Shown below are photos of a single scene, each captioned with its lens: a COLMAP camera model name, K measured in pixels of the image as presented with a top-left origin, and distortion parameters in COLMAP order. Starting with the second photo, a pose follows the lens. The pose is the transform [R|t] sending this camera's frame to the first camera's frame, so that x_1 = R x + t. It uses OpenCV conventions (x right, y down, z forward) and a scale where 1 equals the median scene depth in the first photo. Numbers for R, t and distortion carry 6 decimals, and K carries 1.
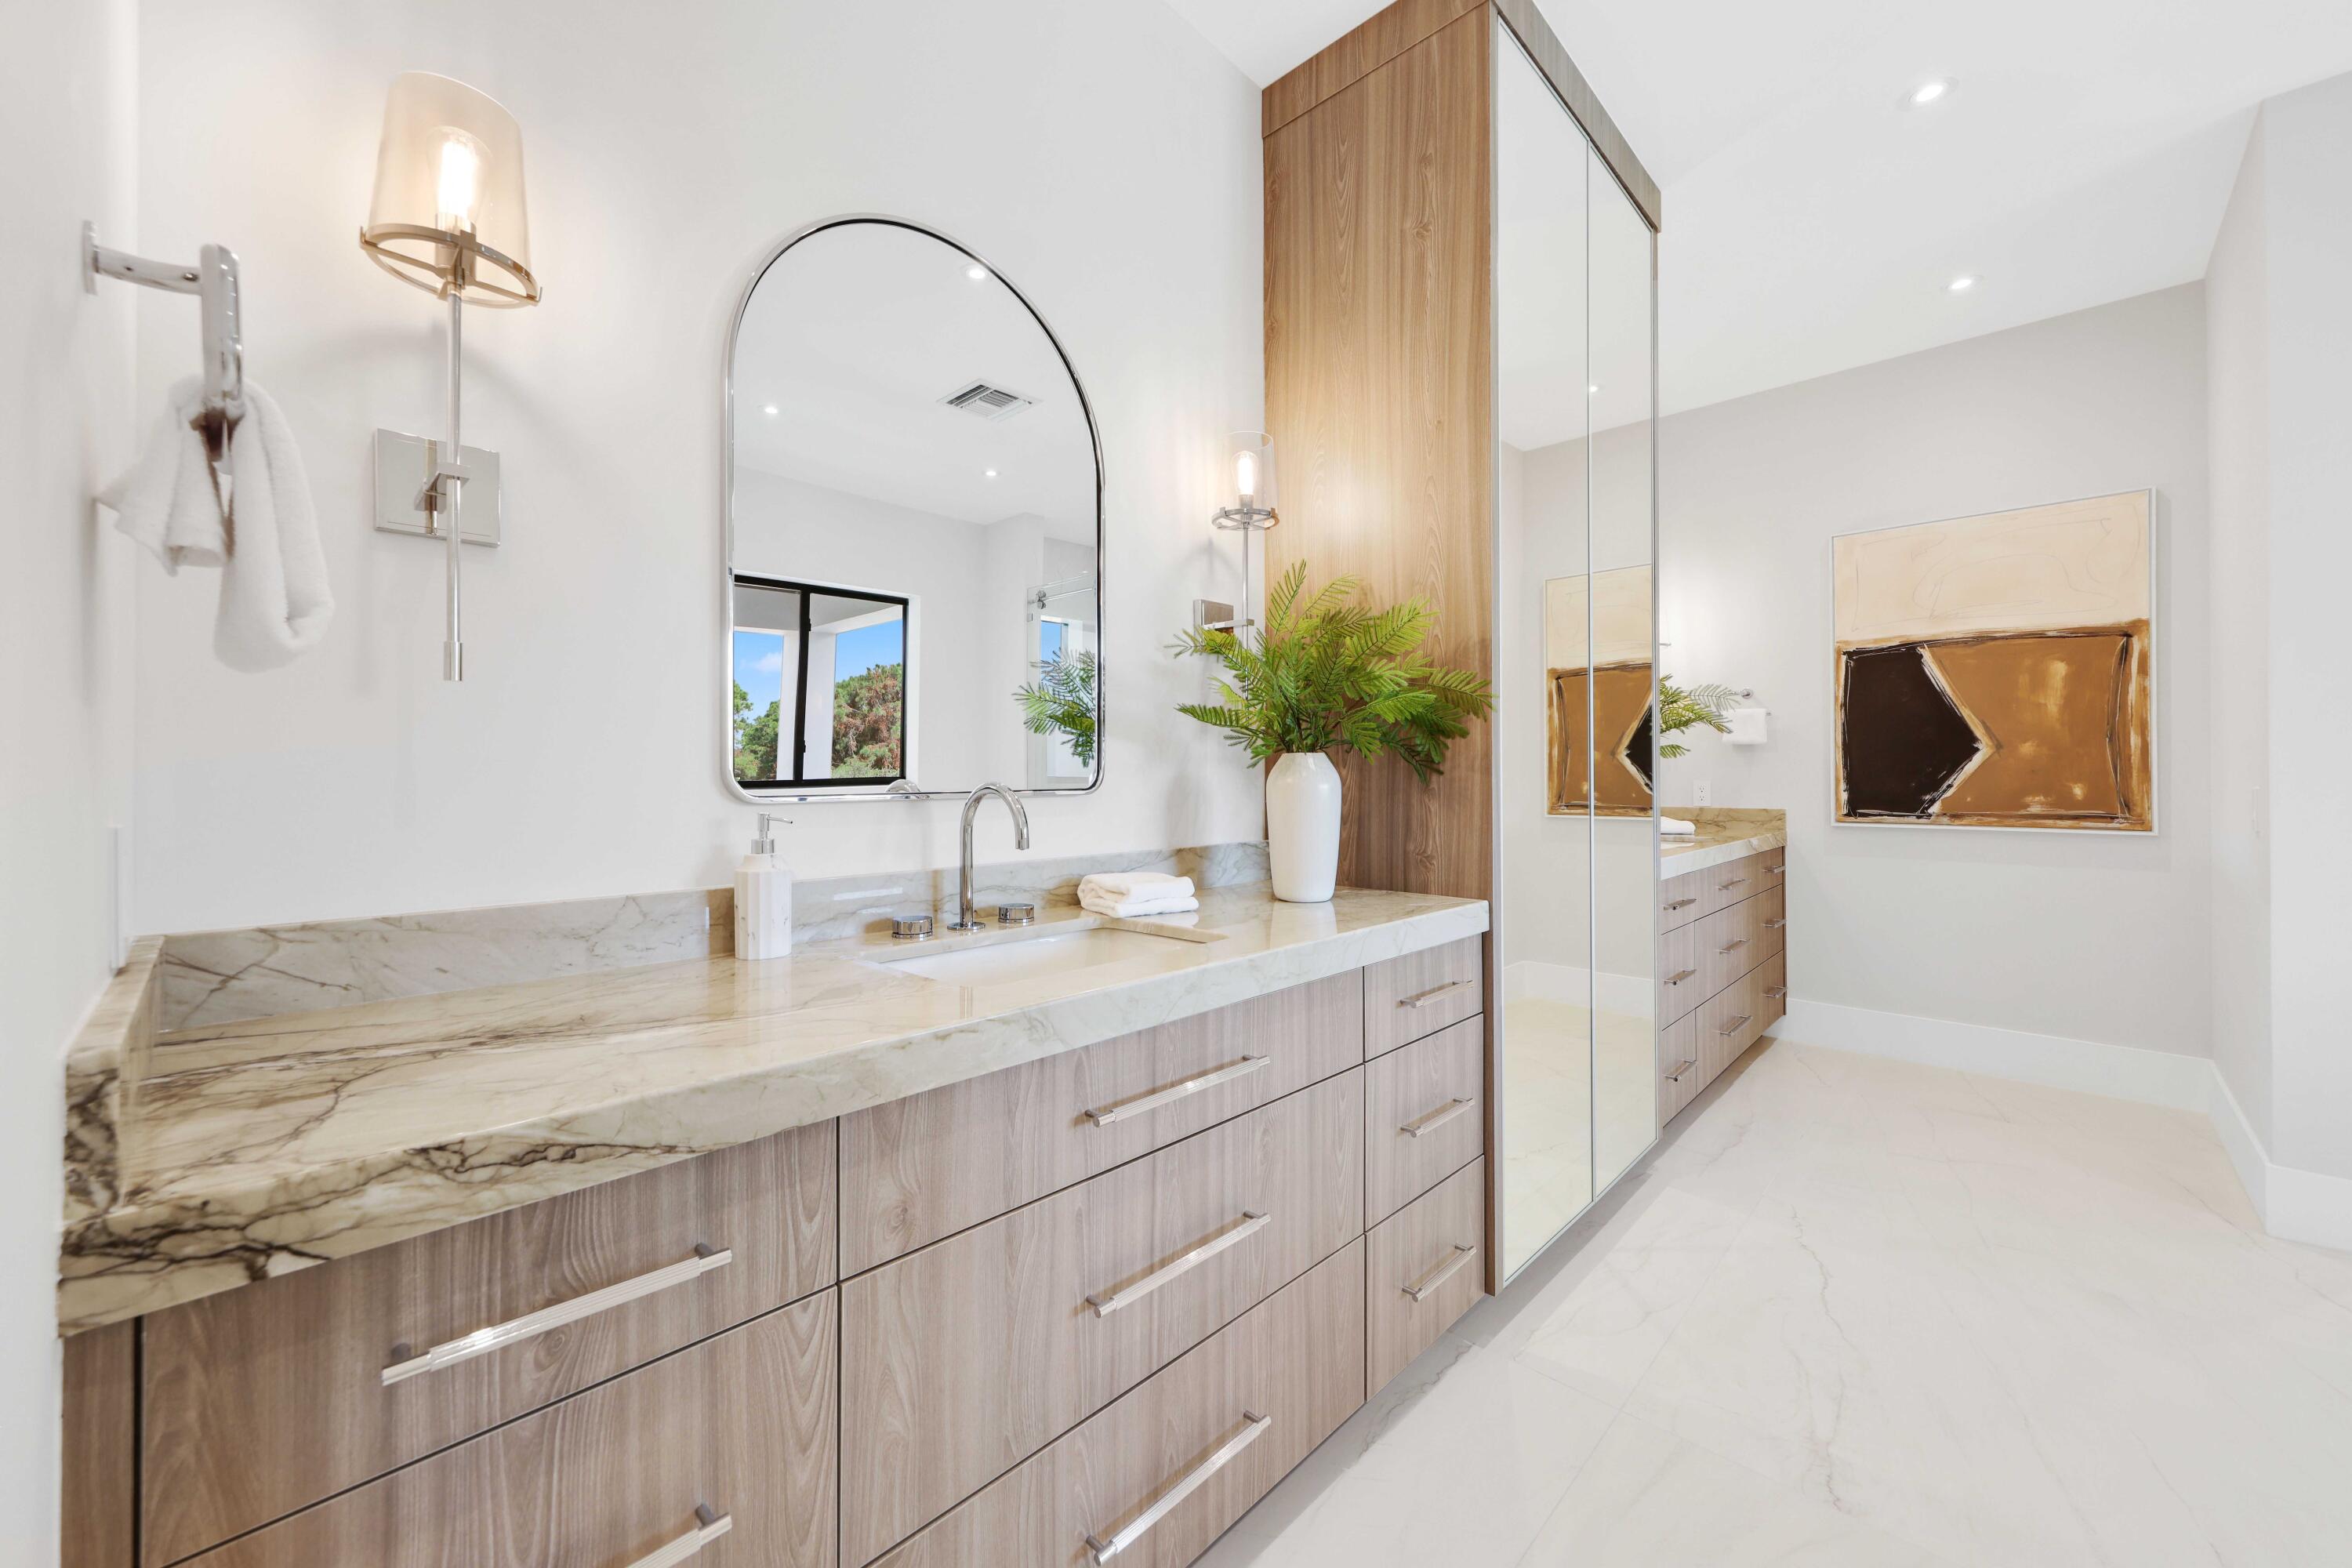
lens RADIAL K [[920.3, 0, 1171.2], [0, 920.3, 766.4], [0, 0, 1]] dist [-0.003020, -0.000374]
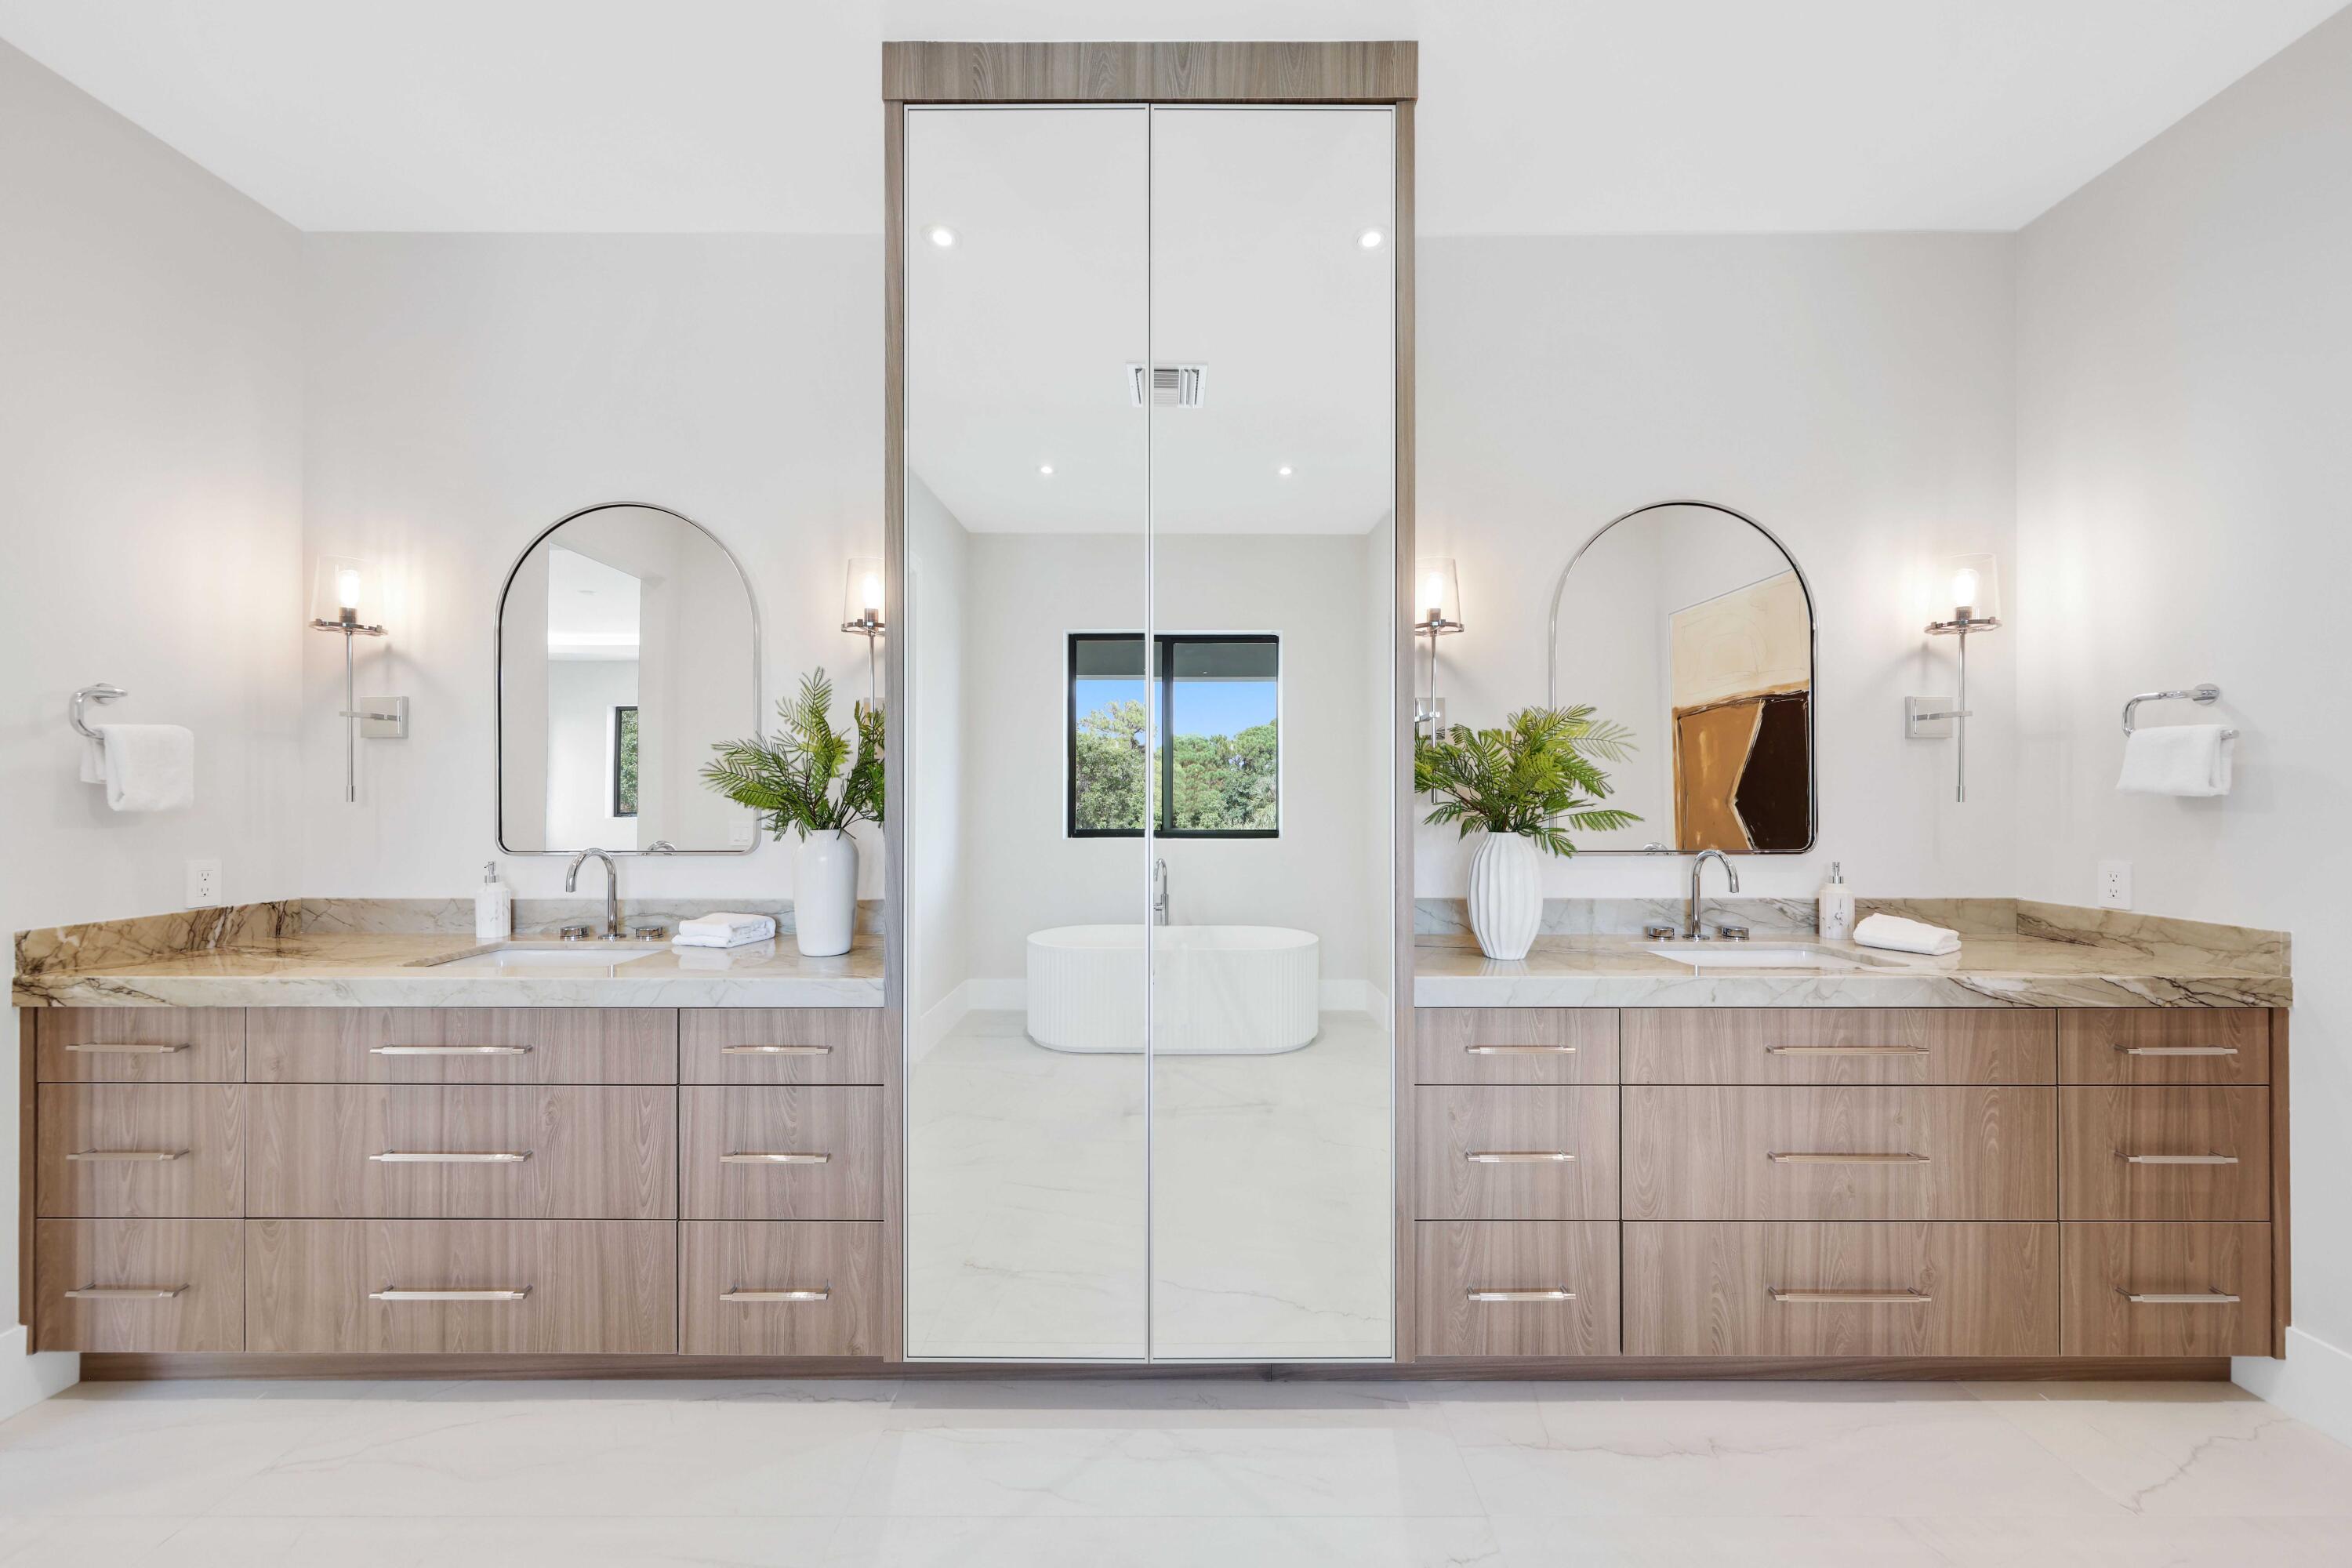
lens RADIAL K [[797.2, 0, 1173.5], [0, 797.2, 802.0], [0, 0, 1]] dist [-0.000023, 0.000415]
pose [[0.685111, 0.002262, -0.728436, 2.228121], [0.004234, 0.999966, 0.007088, -0.102013], [0.728427, -0.007941, 0.685078, 1.143986]]
